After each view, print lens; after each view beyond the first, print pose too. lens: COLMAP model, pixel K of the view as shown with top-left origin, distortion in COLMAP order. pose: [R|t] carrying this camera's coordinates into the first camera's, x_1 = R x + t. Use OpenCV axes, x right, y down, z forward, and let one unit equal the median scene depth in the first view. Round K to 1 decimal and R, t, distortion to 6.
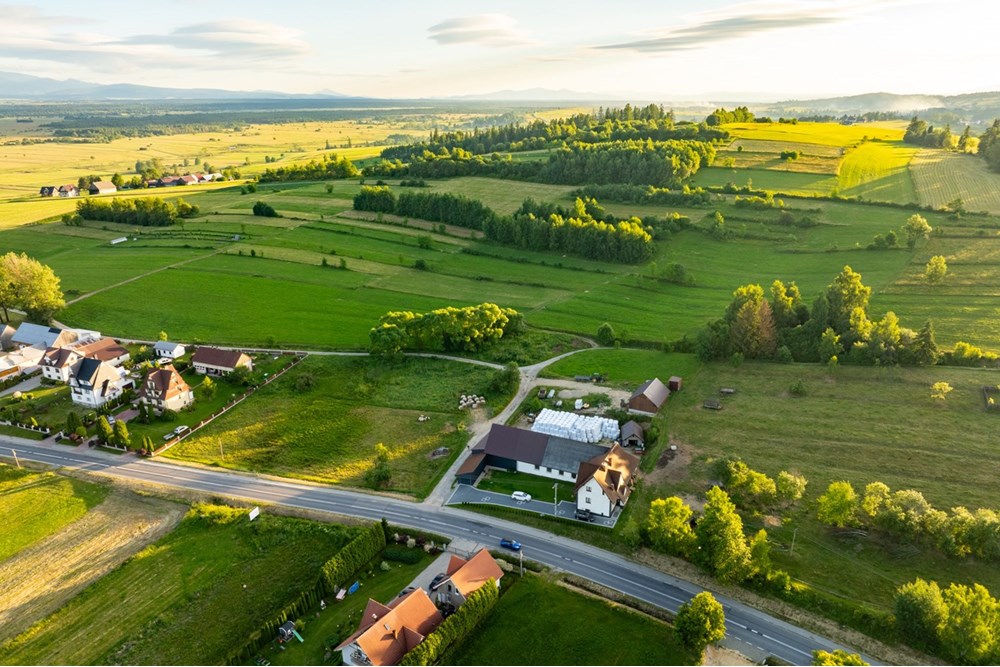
lens RADIAL K [[705.8, 0, 504.2], [0, 705.8, 338.6], [0, 0, 1]] dist [-0.046915, 0.015030]
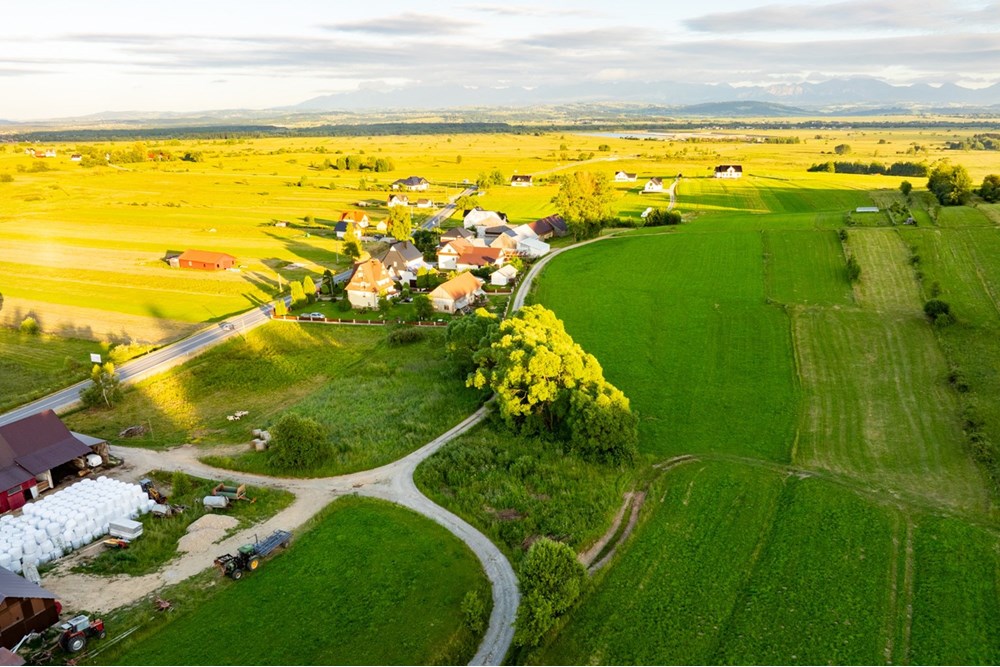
lens RADIAL K [[705.8, 0, 503.4], [0, 705.8, 326.2], [0, 0, 1]] dist [-0.046915, 0.015030]
pose [[-0.000990, 0.289102, -0.957298, 0.326876], [-0.322946, 0.905911, 0.273917, -0.142699], [0.946417, 0.309427, 0.092467, 0.792776]]
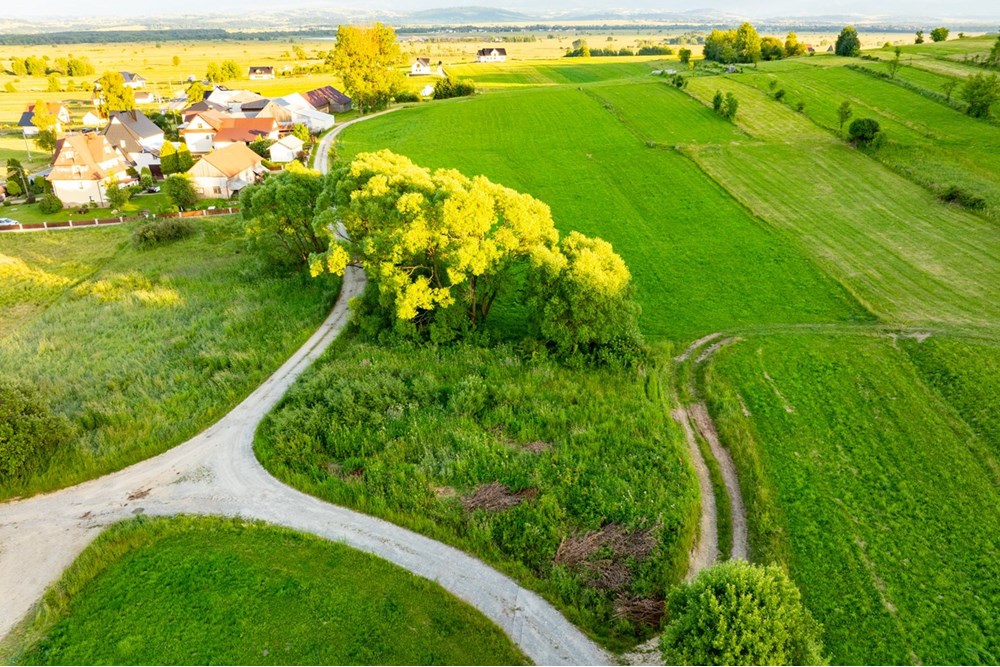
lens RADIAL K [[705.8, 0, 502.8], [0, 705.8, 329.9], [0, 0, 1]] dist [-0.046915, 0.015030]
pose [[0.352032, 0.377909, -0.856305, 0.176838], [-0.306427, 0.910983, 0.276066, -0.061549], [0.884407, 0.165211, 0.436496, 0.779268]]
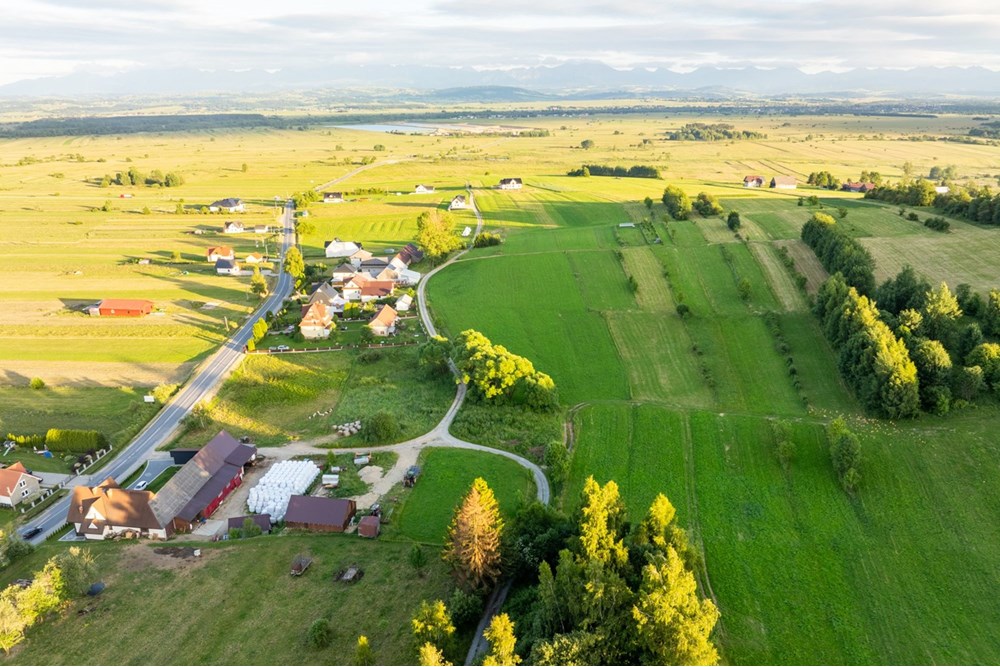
lens RADIAL K [[705.8, 0, 502.9], [0, 705.8, 327.9], [0, 0, 1]] dist [-0.046915, 0.015030]
pose [[0.330108, 0.295478, -0.896505, 0.585093], [-0.306143, 0.931920, 0.194424, -0.198963], [0.892919, 0.210278, 0.398093, 0.570963]]
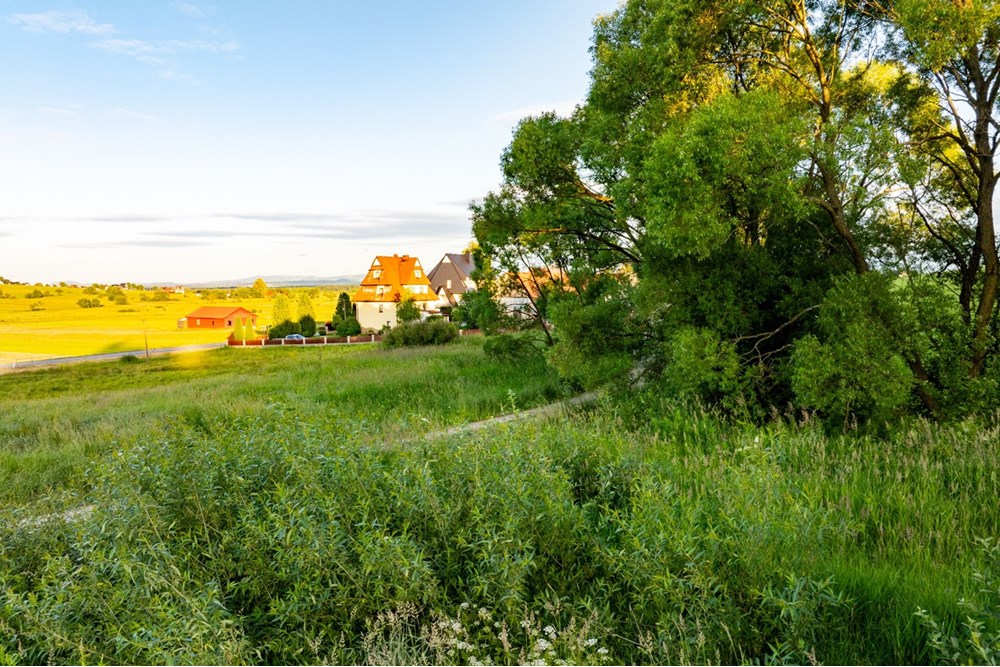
lens RADIAL K [[705.8, 0, 501.8], [0, 705.8, 339.1], [0, 0, 1]] dist [-0.046915, 0.015030]
pose [[-0.167984, 0.082919, -0.982296, 0.041849], [-0.314415, 0.939907, 0.133109, 0.002089], [0.934304, 0.331209, -0.131818, 0.838620]]
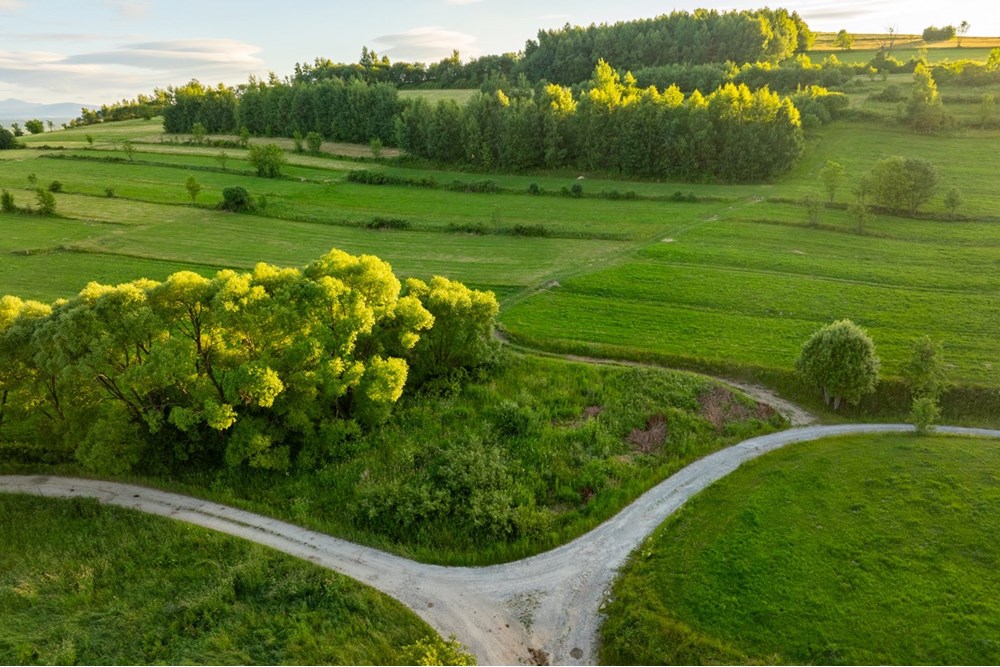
lens RADIAL K [[705.8, 0, 502.6], [0, 705.8, 334.9], [0, 0, 1]] dist [-0.046915, 0.015030]
pose [[0.998266, -0.028410, 0.051554, 0.014247], [0.029782, 0.999217, -0.026043, -0.012413], [-0.050774, 0.027534, 0.998331, 0.655574]]
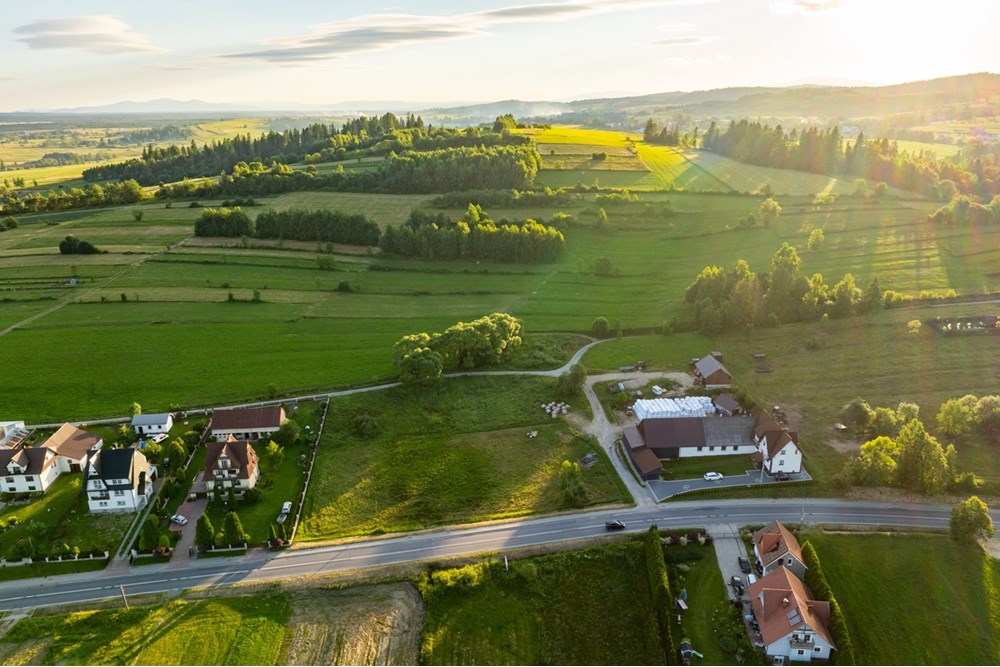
lens RADIAL K [[705.8, 0, 506.6], [0, 705.8, 338.2], [0, 0, 1]] dist [-0.046915, 0.015030]
pose [[0.883780, -0.145901, 0.444573, -0.390342], [0.151573, 0.988179, 0.022985, -0.031116], [-0.442671, 0.047072, 0.895448, 0.097037]]
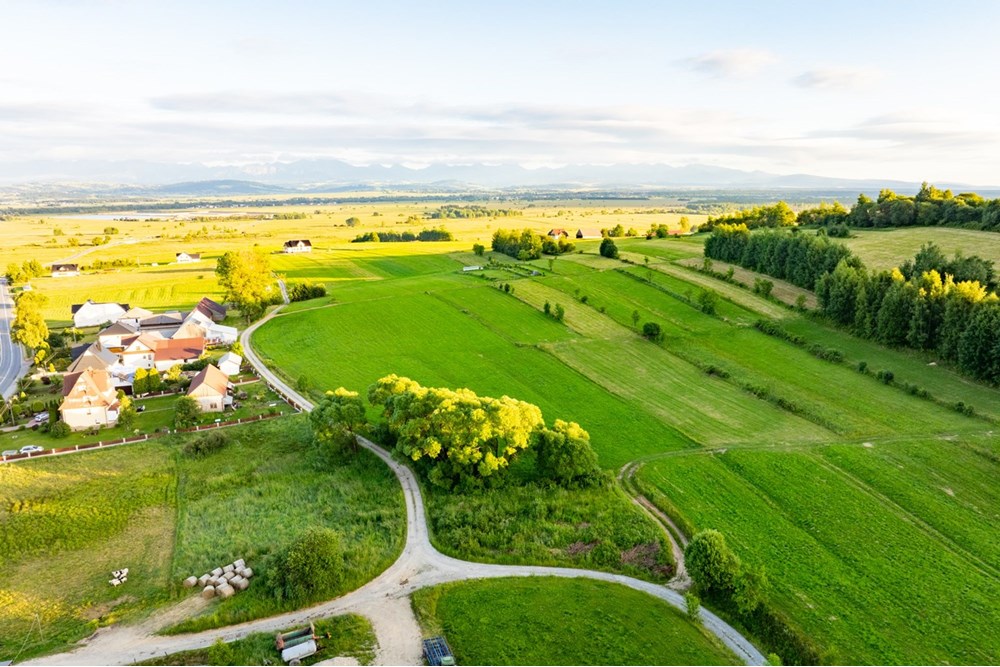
lens RADIAL K [[705.8, 0, 501.9], [0, 705.8, 326.6], [0, 0, 1]] dist [-0.046915, 0.015030]
pose [[0.638202, 0.143333, -0.756408, 0.272383], [-0.247331, 0.968605, -0.025137, -0.070565], [0.729058, 0.203126, 0.653617, 0.586695]]
